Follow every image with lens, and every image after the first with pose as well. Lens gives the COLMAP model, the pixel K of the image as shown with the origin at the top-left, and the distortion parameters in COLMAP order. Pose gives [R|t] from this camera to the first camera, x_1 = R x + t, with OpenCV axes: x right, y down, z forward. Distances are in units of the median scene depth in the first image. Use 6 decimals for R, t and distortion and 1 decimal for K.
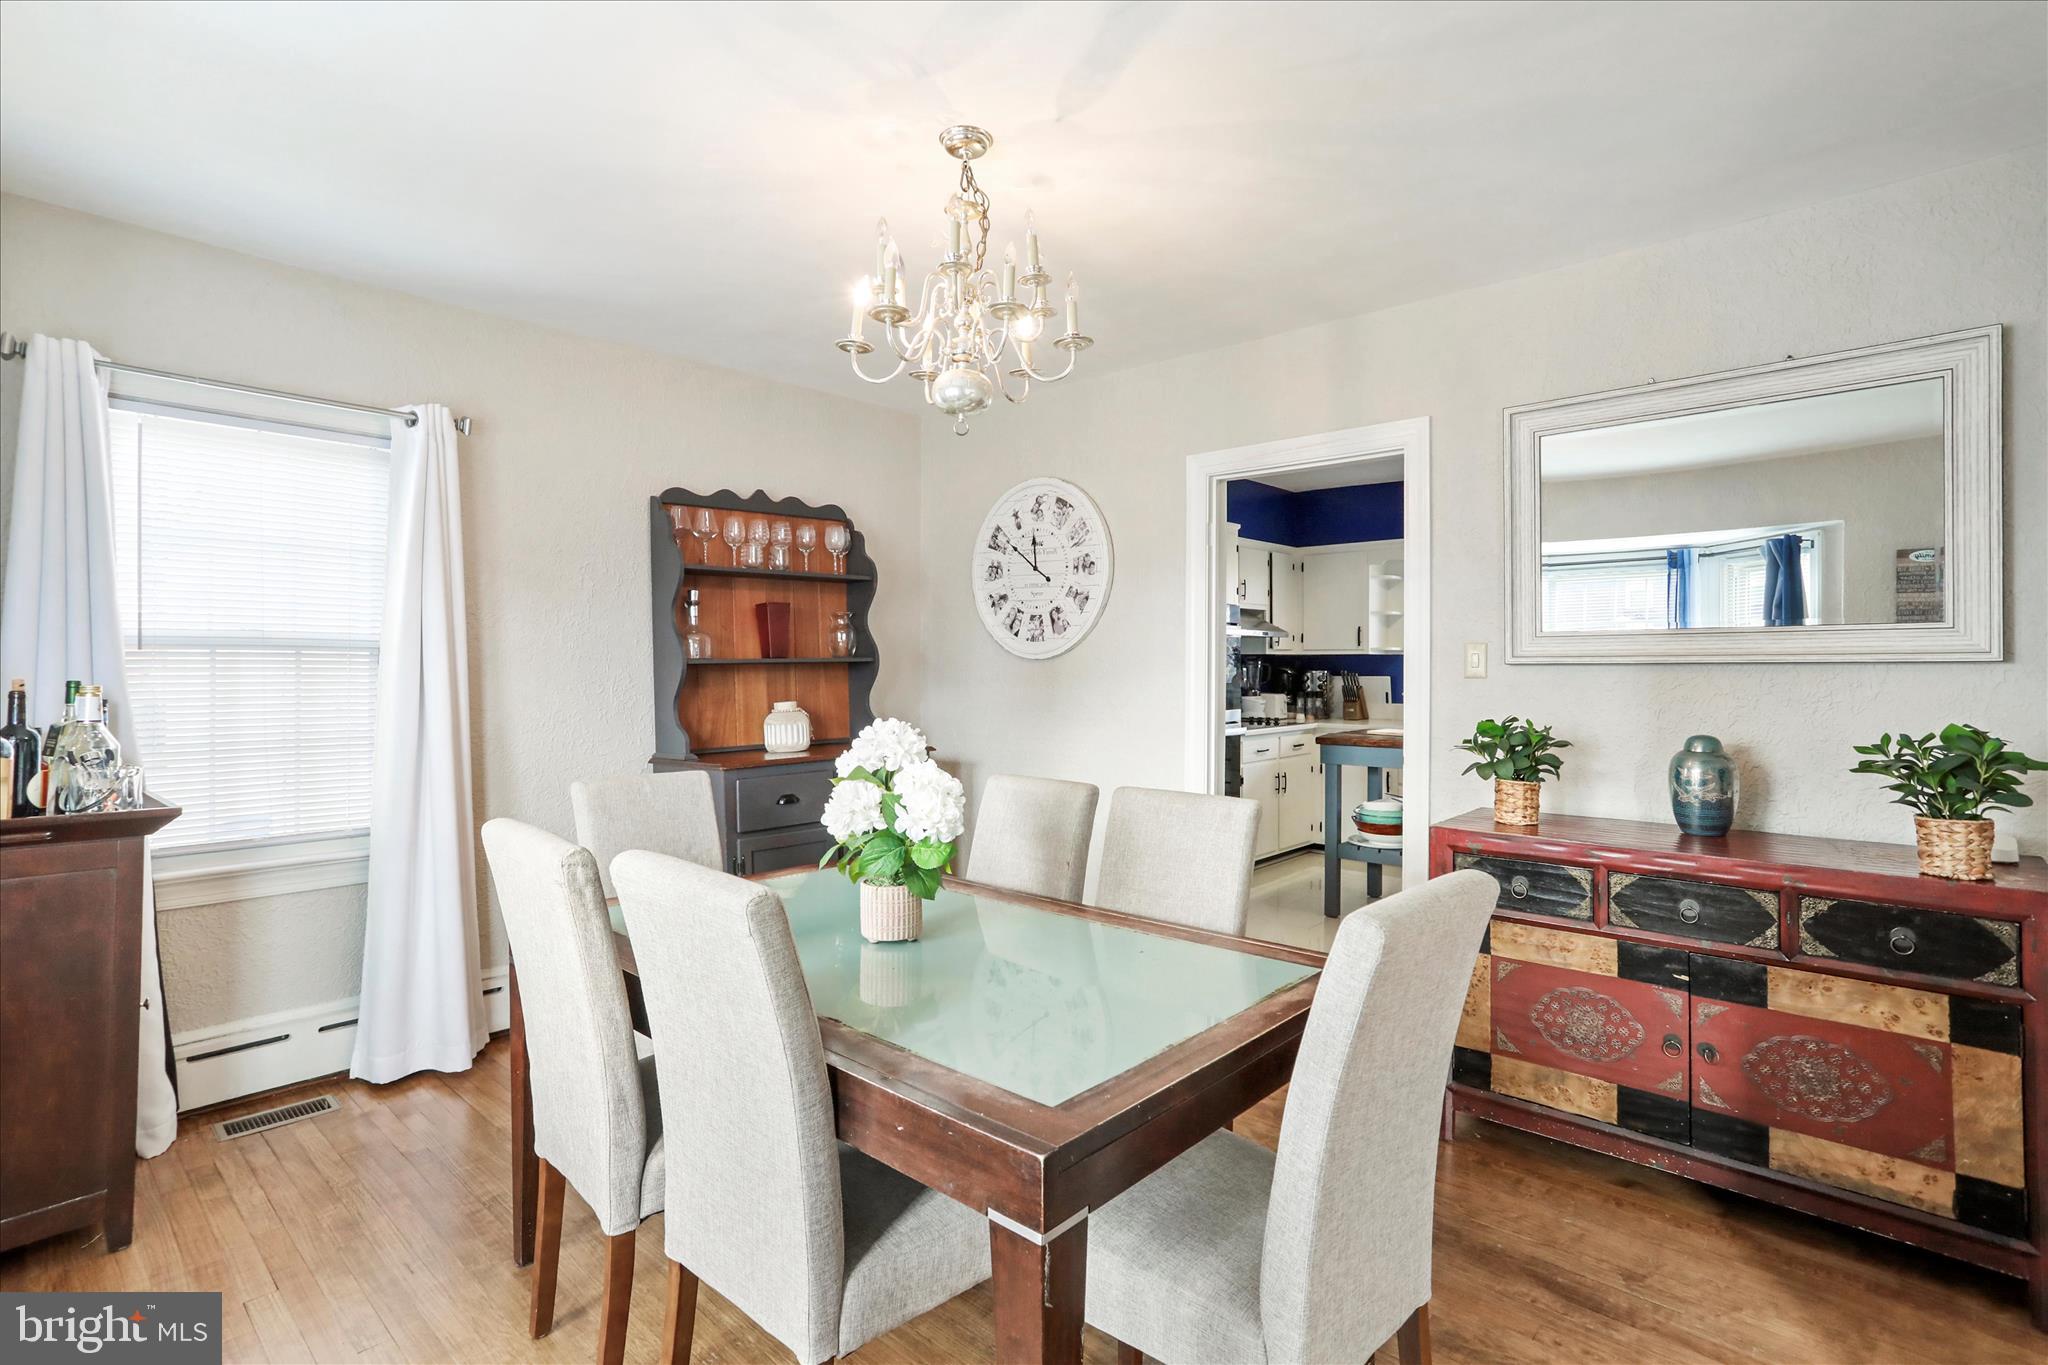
lens RADIAL K [[983.8, 0, 1032.6], [0, 983.8, 672.4], [0, 0, 1]] dist [0.001033, 0.001147]
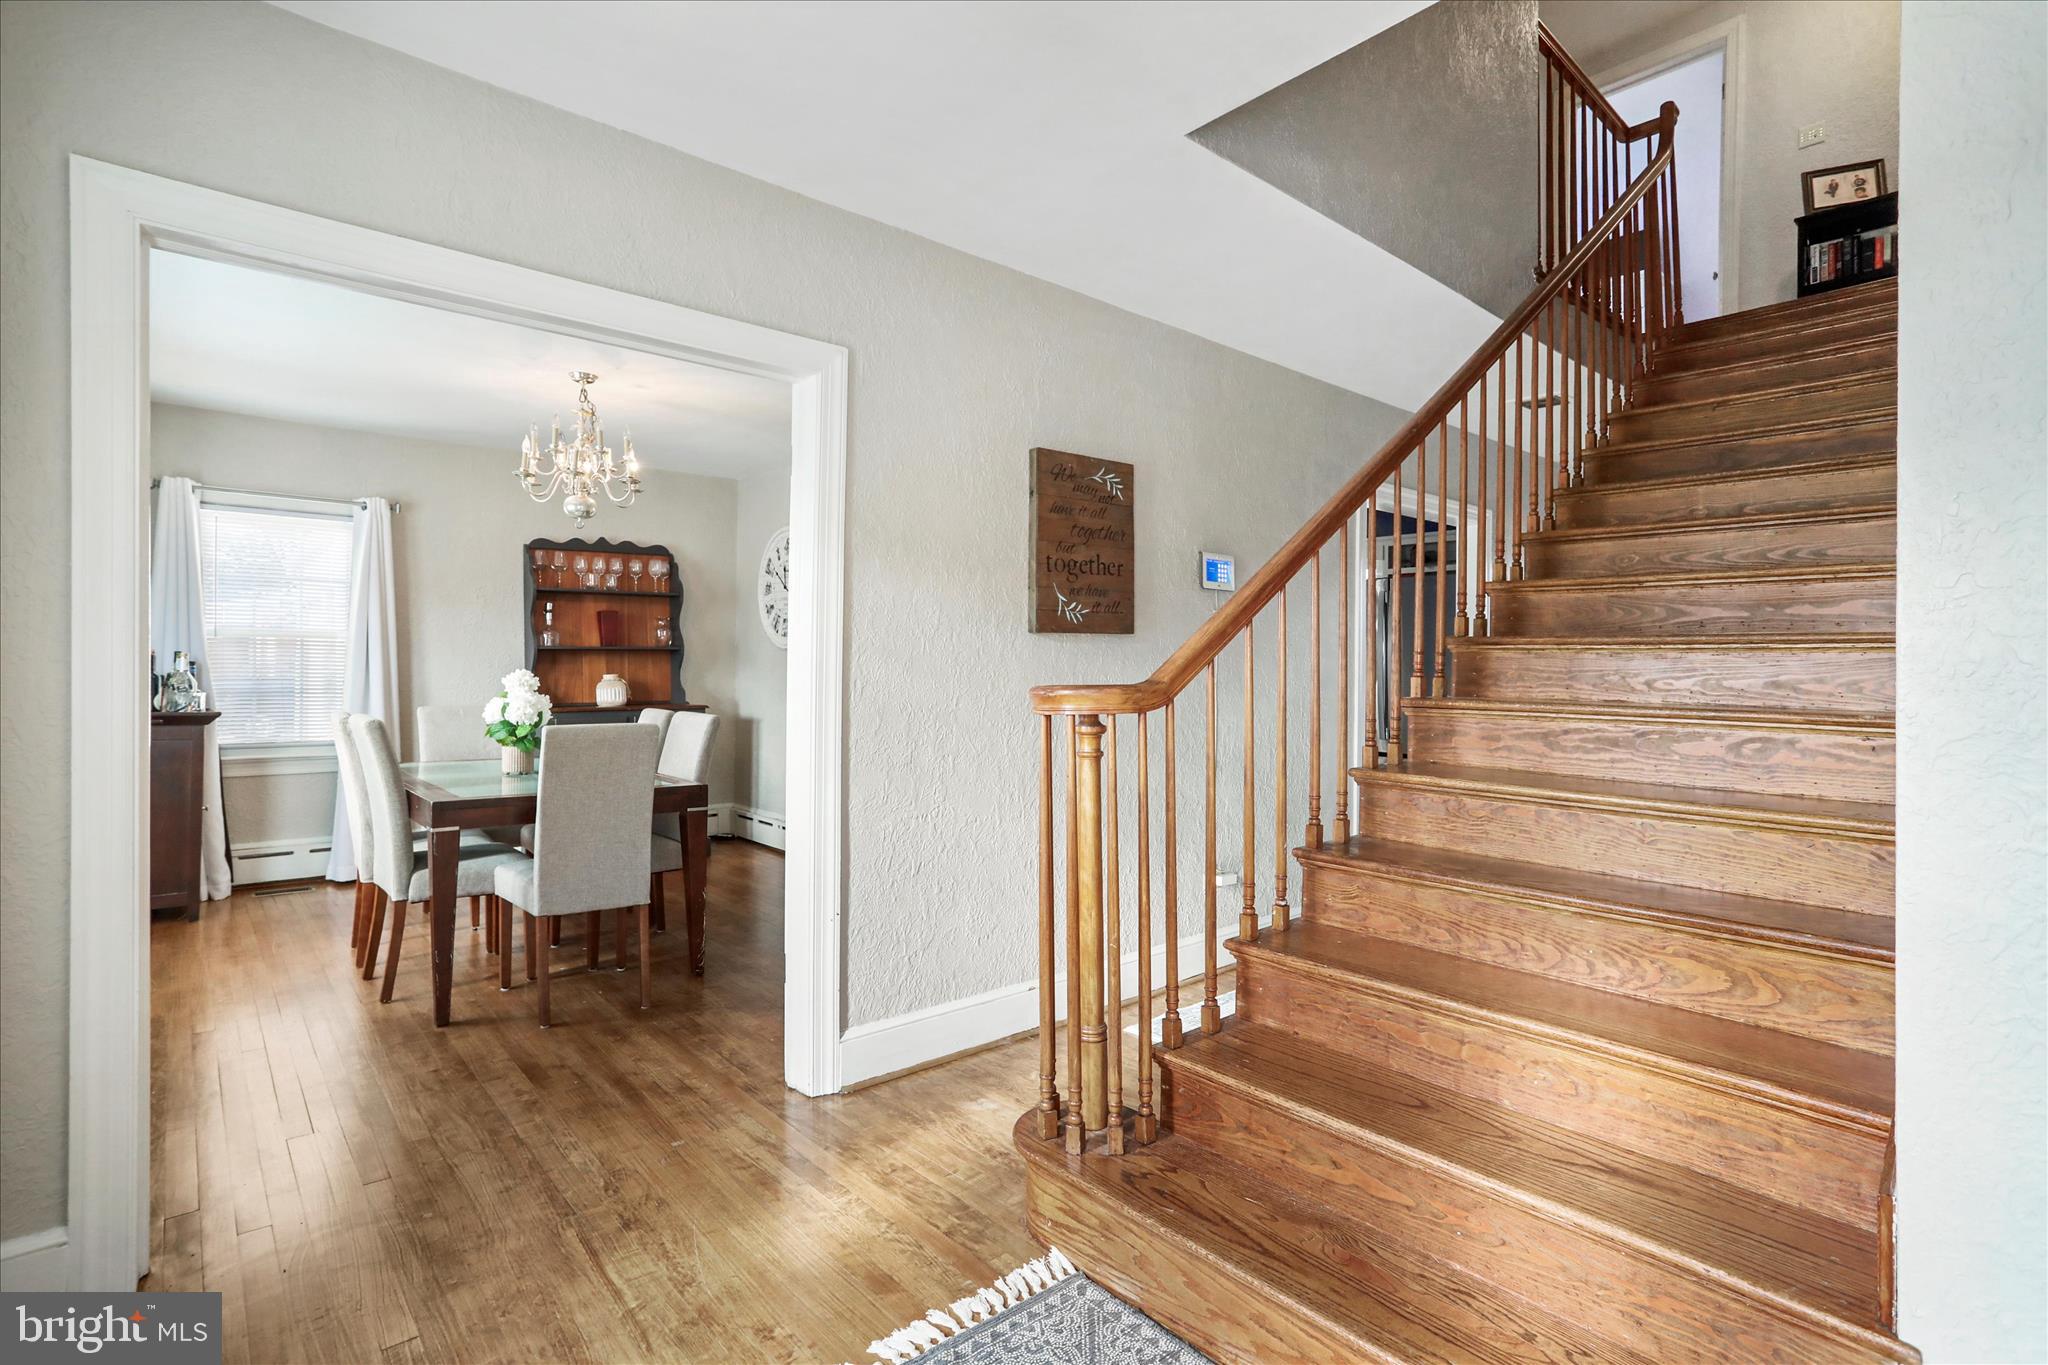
lens RADIAL K [[983.8, 0, 1015.6], [0, 983.8, 676.2], [0, 0, 1]] dist [0.001033, 0.001147]
pose [[0.992885, 0.006575, -0.118897, 0.570968], [-0.006713, 0.999977, -0.000757, 0.029758], [0.118889, 0.001550, 0.992906, -0.469196]]
